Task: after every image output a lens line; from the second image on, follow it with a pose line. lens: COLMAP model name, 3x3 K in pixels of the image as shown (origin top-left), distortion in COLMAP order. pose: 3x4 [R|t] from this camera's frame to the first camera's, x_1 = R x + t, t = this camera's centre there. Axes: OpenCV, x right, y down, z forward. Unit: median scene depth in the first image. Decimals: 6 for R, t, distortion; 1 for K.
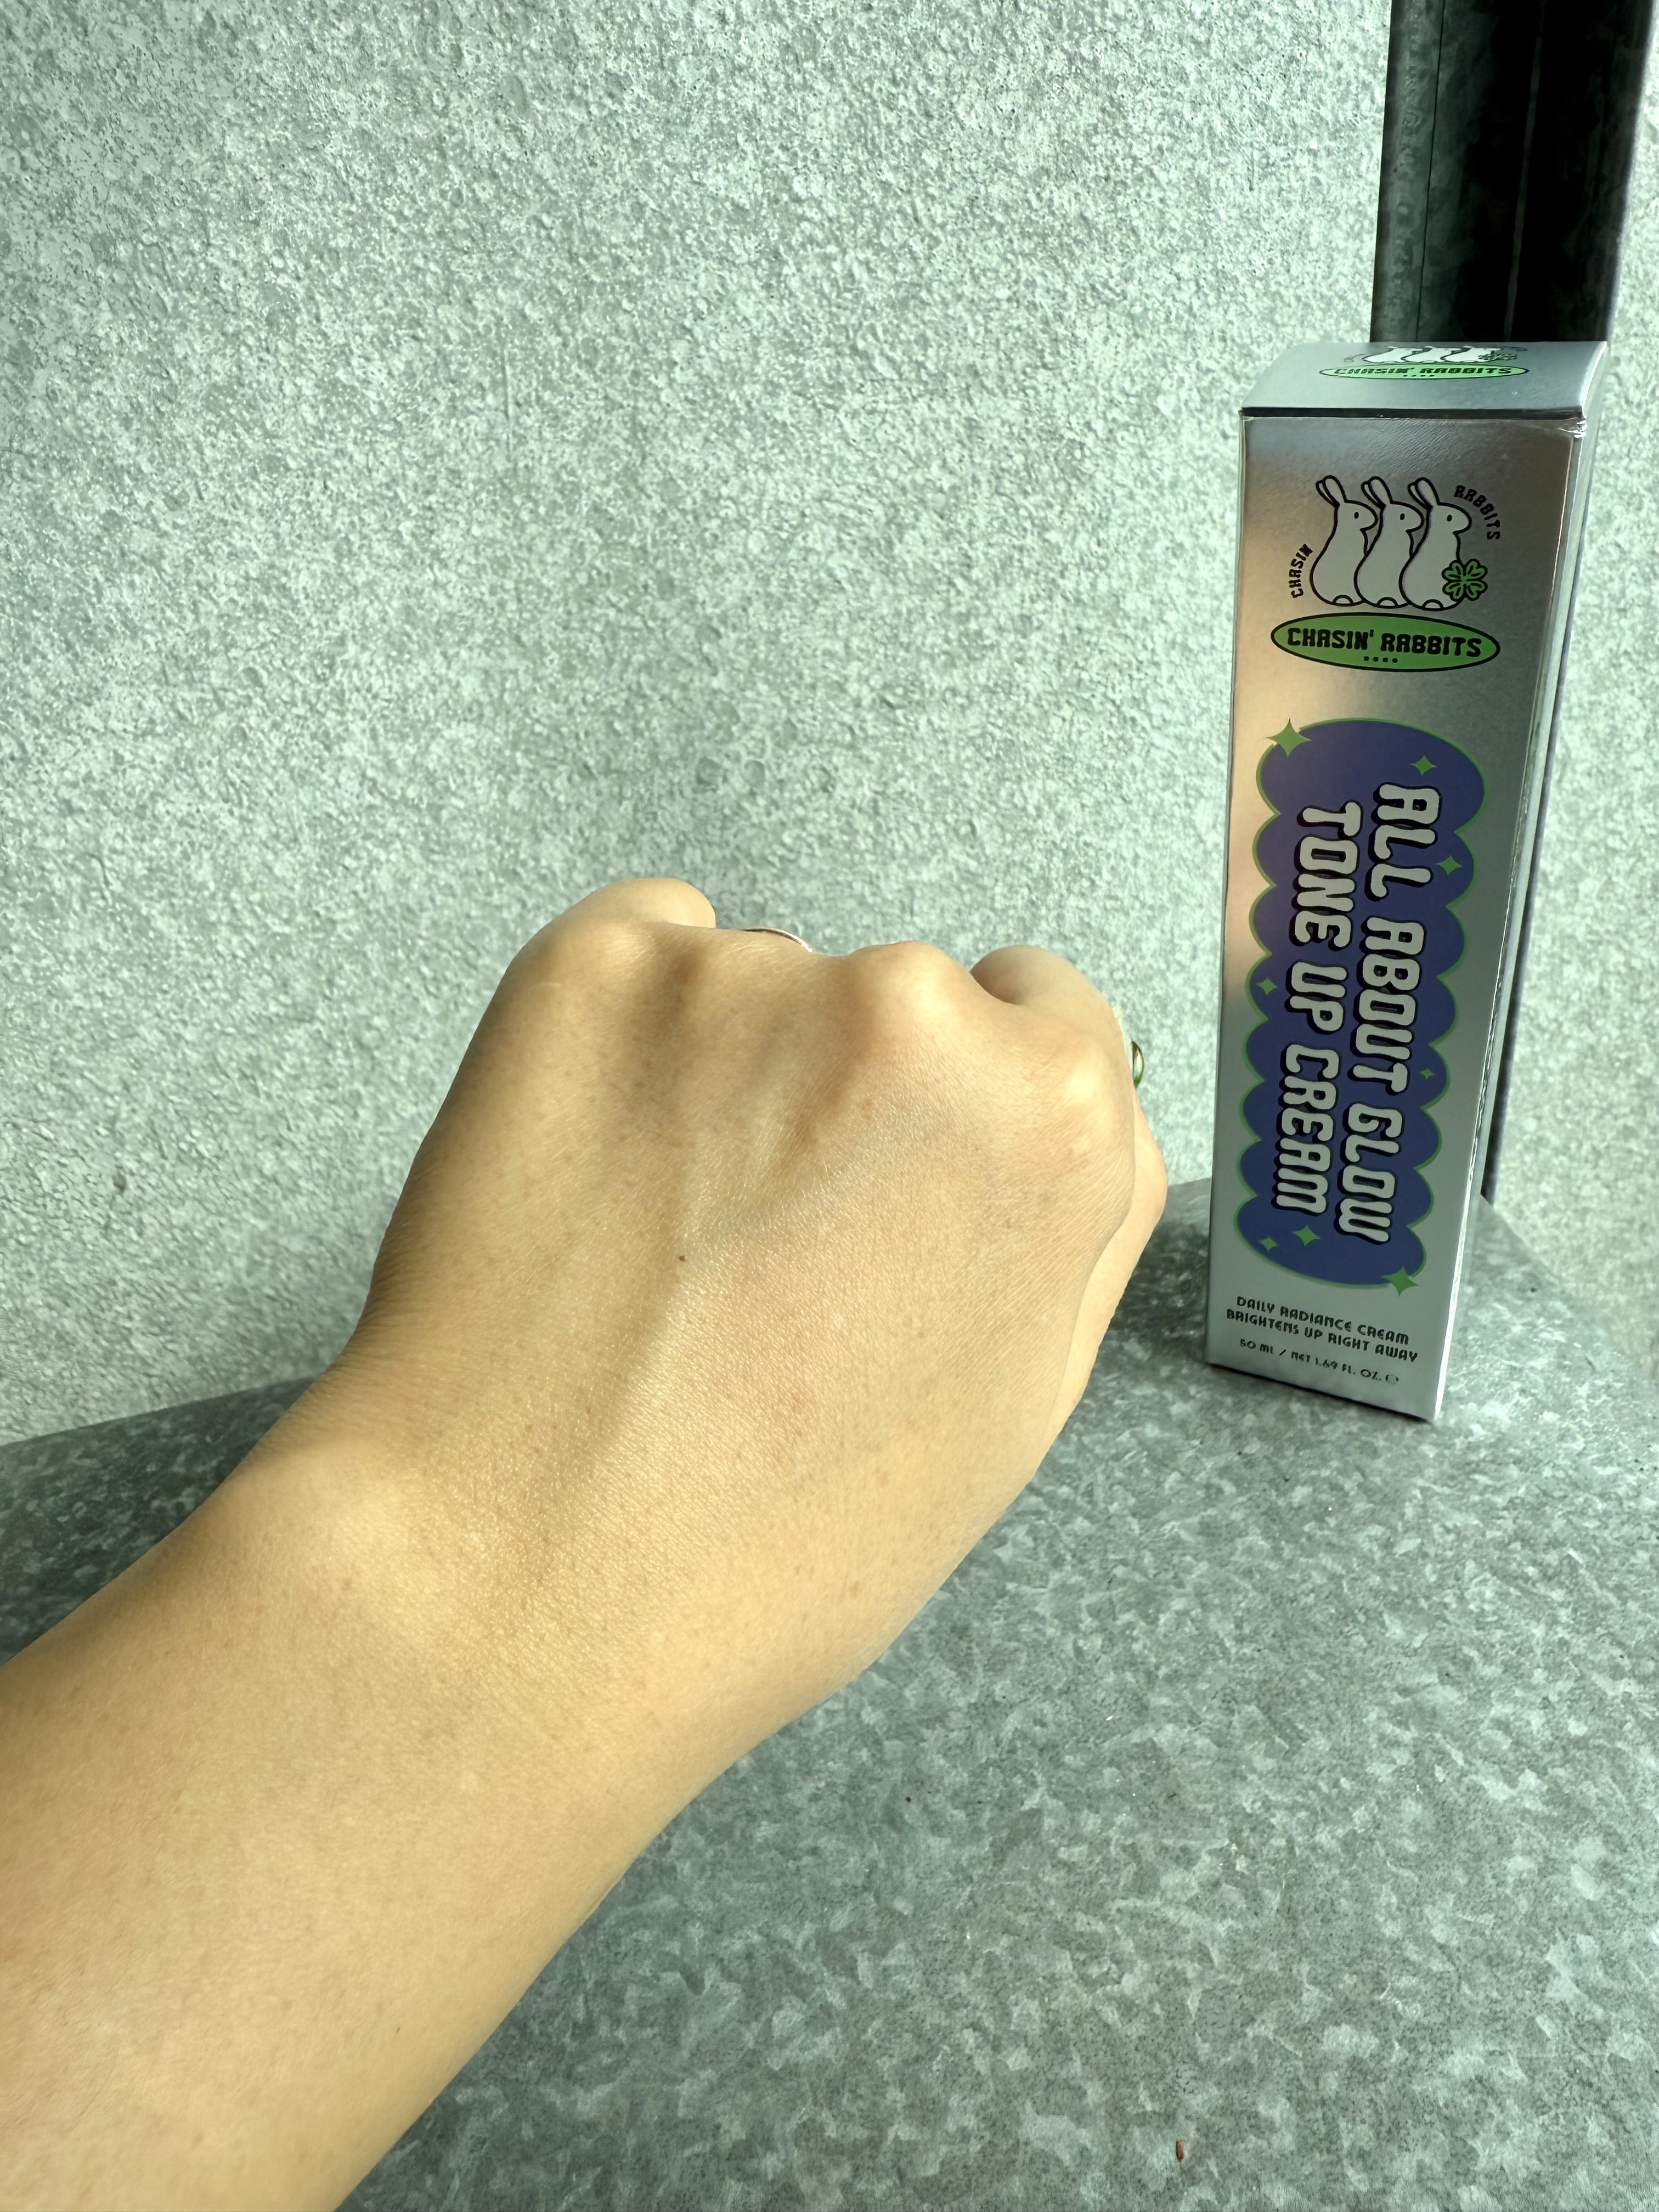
lens RADIAL K [[1593.7, 0, 812.1], [0, 1593.7, 986.4], [0, 0, 1]] dist [0.003135, -0.004658]
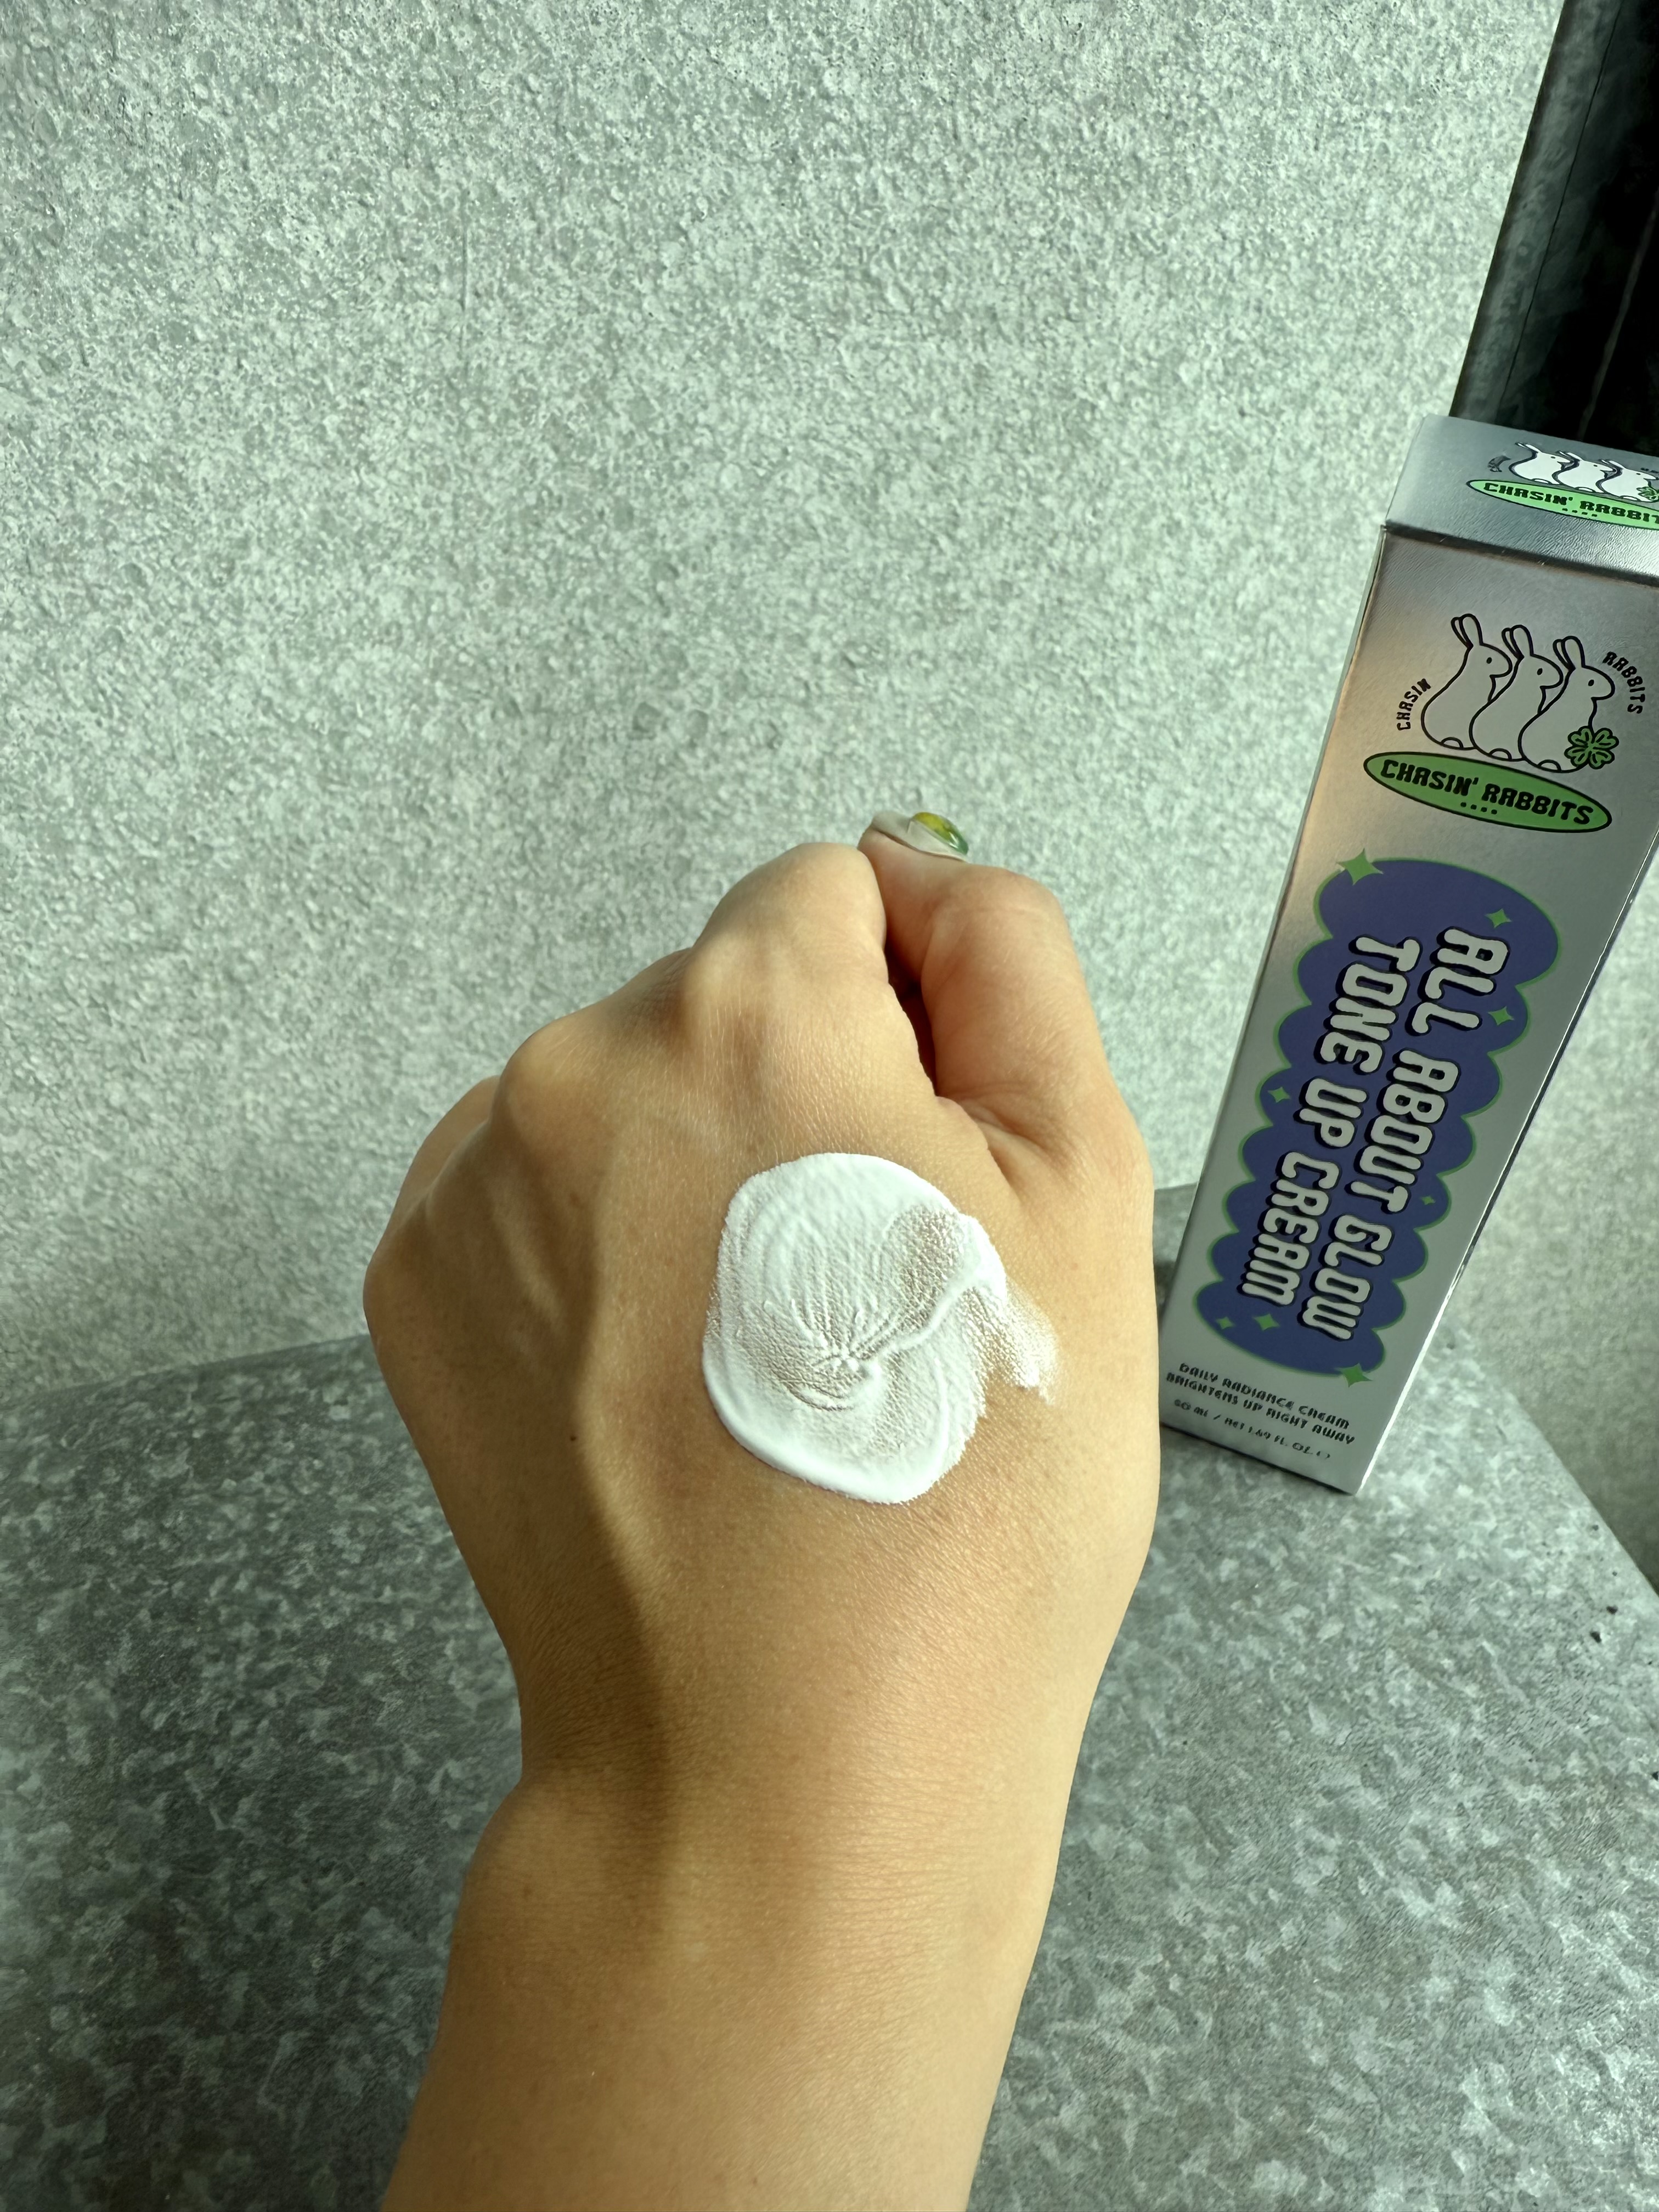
lens RADIAL K [[1609.8, 0, 824.1], [0, 1609.8, 997.1], [0, 0, 1]] dist [-0.000640, 0.000373]
pose [[0.987893, 0.072081, 0.137377, -0.090882], [-0.090091, 0.987446, 0.129749, -0.120287], [-0.126300, -0.140555, 0.981984, 0.074559]]
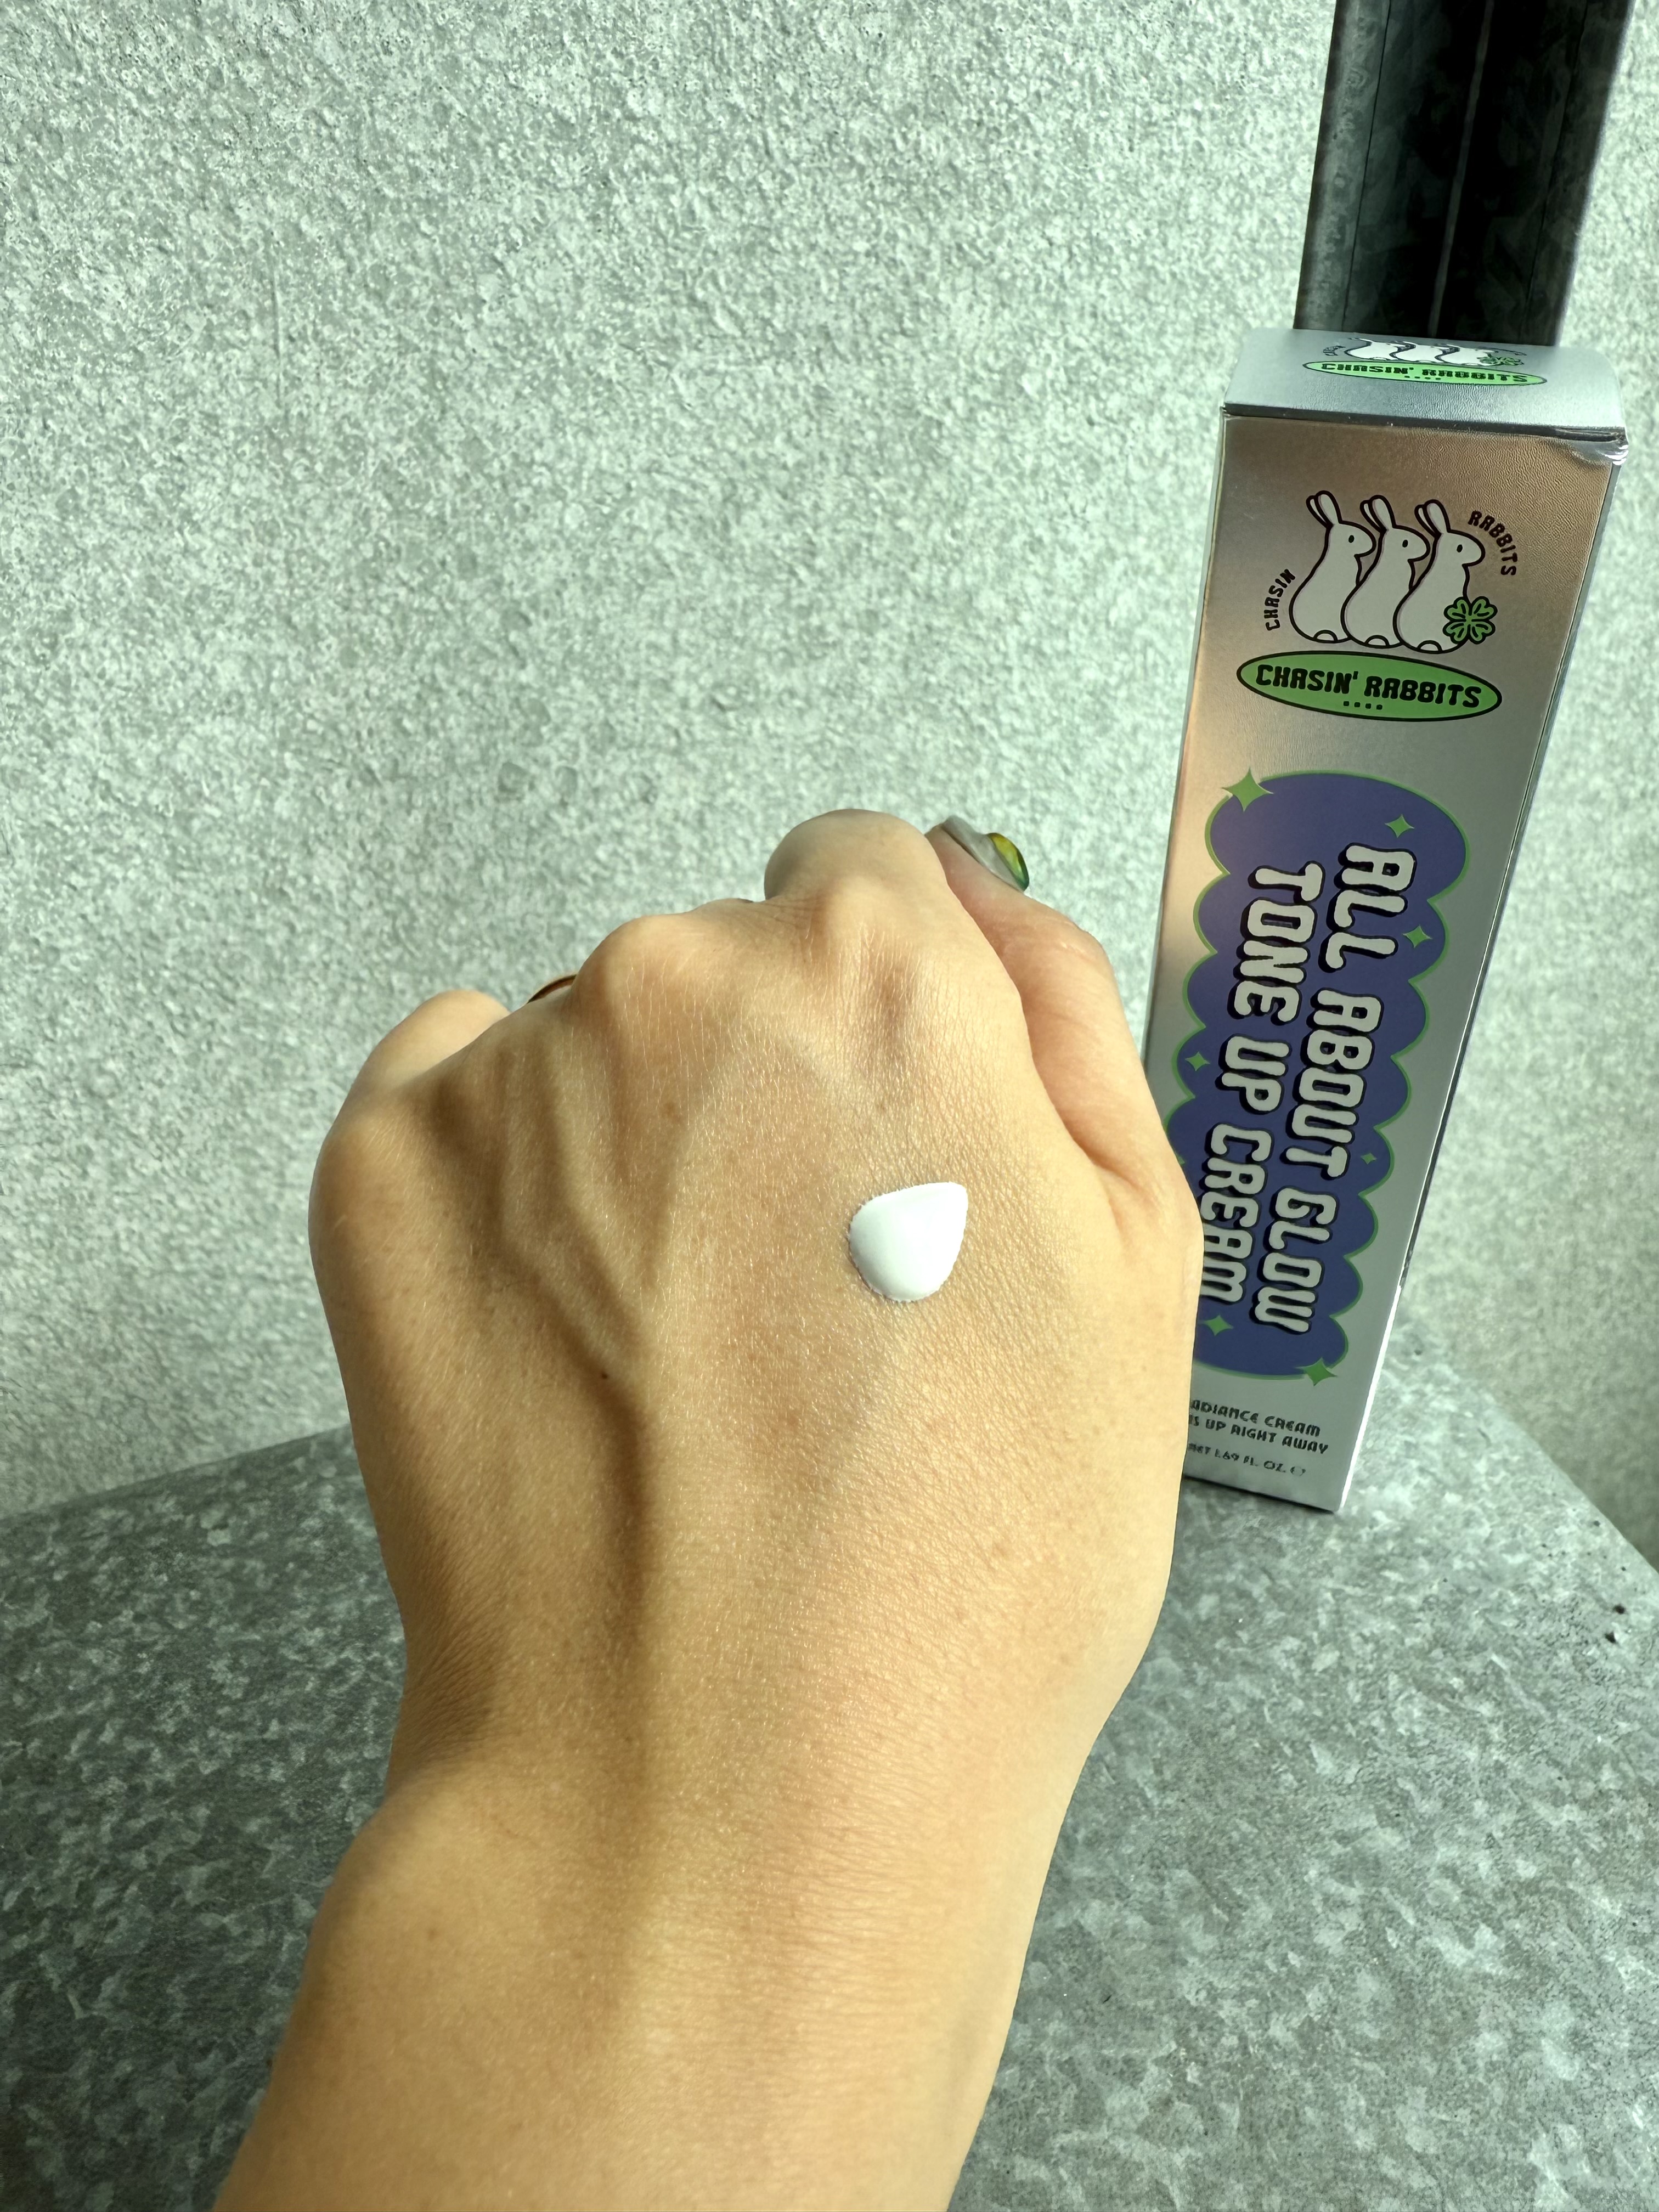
lens RADIAL K [[1614.3, 0, 817.9], [0, 1614.3, 998.7], [0, 0, 1]] dist [-0.000609, 0.001028]
pose [[0.986323, -0.003887, 0.164780, -0.052870], [-0.000905, 0.999579, 0.028993, -0.045583], [-0.164824, -0.028746, 0.985904, 0.114429]]
